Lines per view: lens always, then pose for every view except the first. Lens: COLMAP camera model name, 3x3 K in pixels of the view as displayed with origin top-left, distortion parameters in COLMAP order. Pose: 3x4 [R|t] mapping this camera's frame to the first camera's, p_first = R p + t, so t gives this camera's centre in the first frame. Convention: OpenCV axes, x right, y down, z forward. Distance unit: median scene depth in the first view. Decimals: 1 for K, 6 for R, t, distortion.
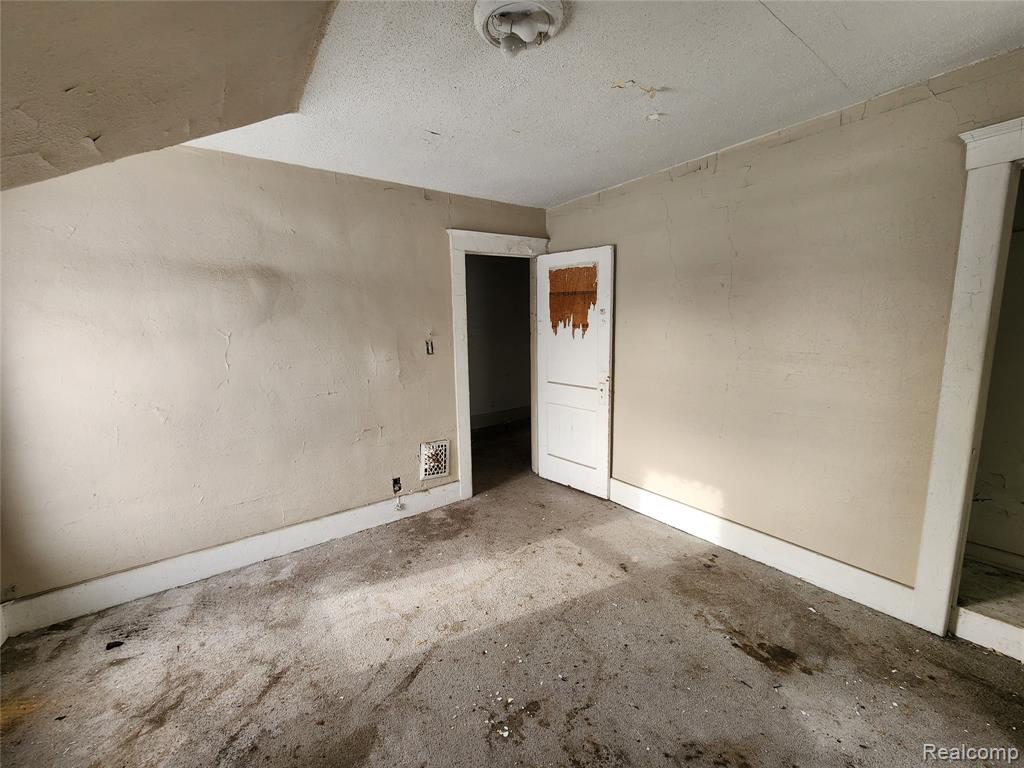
lens RADIAL K [[419.9, 0, 512.4], [0, 419.9, 384.1], [0, 0, 1]] dist [0.001151, -0.002655]
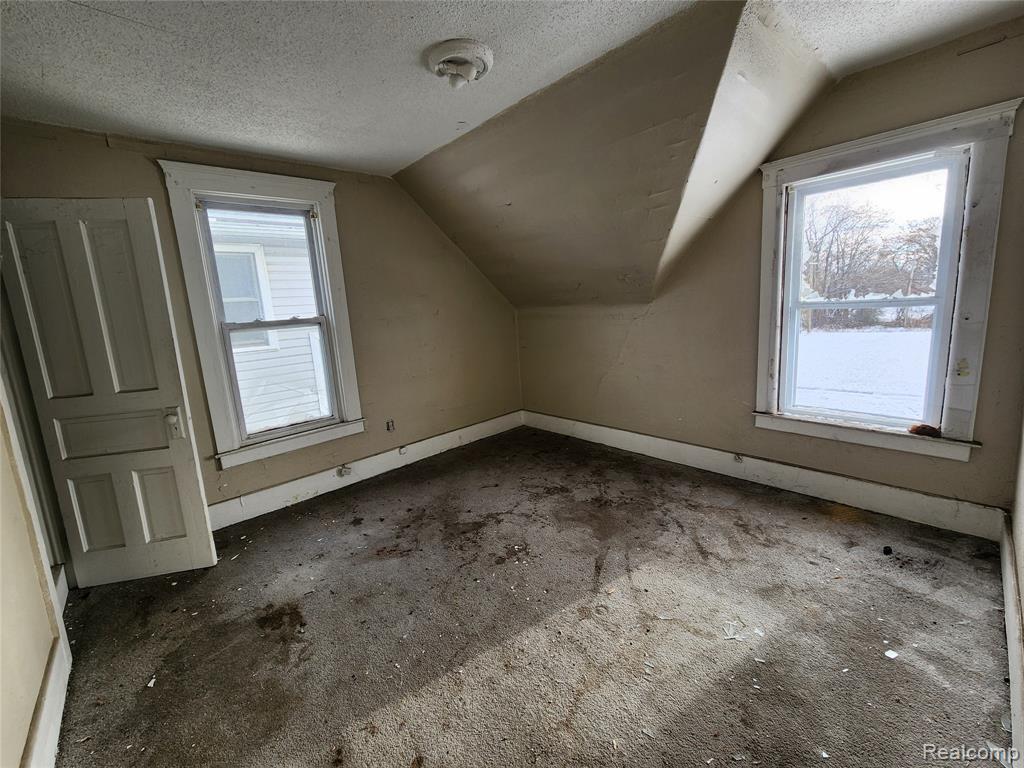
lens RADIAL K [[419.9, 0, 510.7], [0, 419.9, 381.7], [0, 0, 1]] dist [0.001151, -0.002655]
pose [[-0.990285, 0.111252, -0.083423, 0.055141], [0.077219, 0.938887, 0.335452, -0.236092], [0.115644, 0.325751, -0.938356, 1.854559]]
